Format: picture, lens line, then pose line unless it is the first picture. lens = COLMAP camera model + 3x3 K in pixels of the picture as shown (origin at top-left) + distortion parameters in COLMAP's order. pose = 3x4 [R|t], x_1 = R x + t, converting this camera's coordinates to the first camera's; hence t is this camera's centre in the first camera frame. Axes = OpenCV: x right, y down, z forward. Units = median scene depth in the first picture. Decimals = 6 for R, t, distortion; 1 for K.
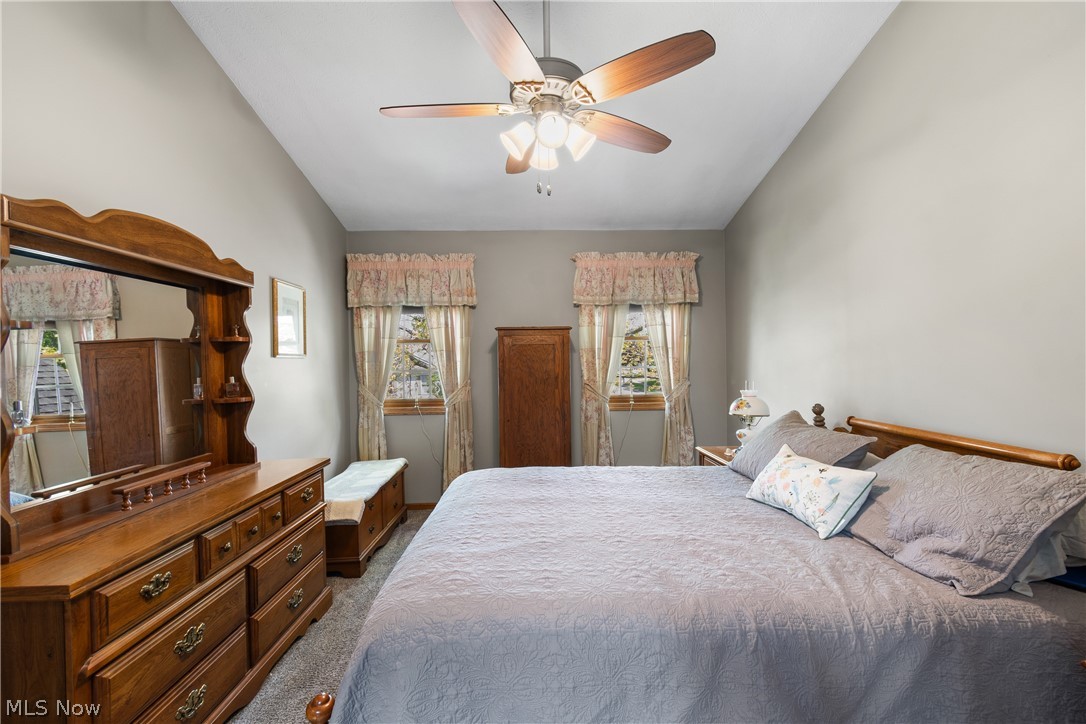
lens RADIAL K [[483.2, 0, 546.6], [0, 483.2, 363.7], [0, 0, 1]] dist [0.002816, -0.001439]
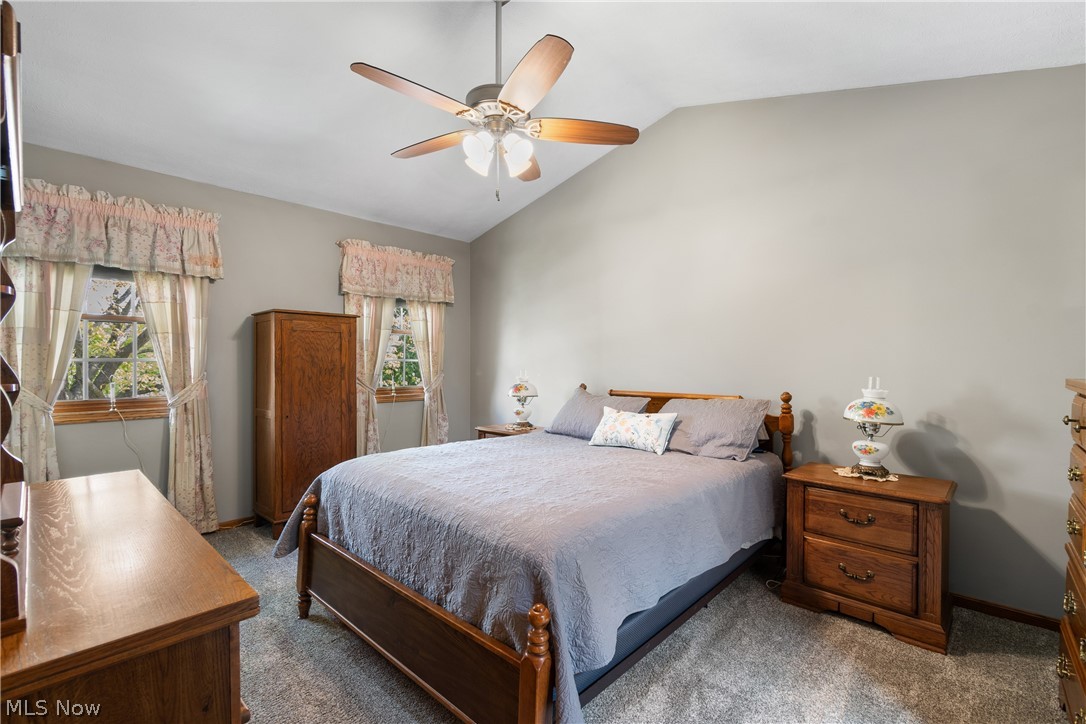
lens RADIAL K [[483.2, 0, 558.9], [0, 483.2, 367.8], [0, 0, 1]] dist [0.002816, -0.001439]
pose [[0.700844, 0.005129, 0.713296, -0.325862], [-0.004215, 0.999986, -0.003048, 0.026859], [-0.713302, -0.000870, 0.700856, 0.033730]]
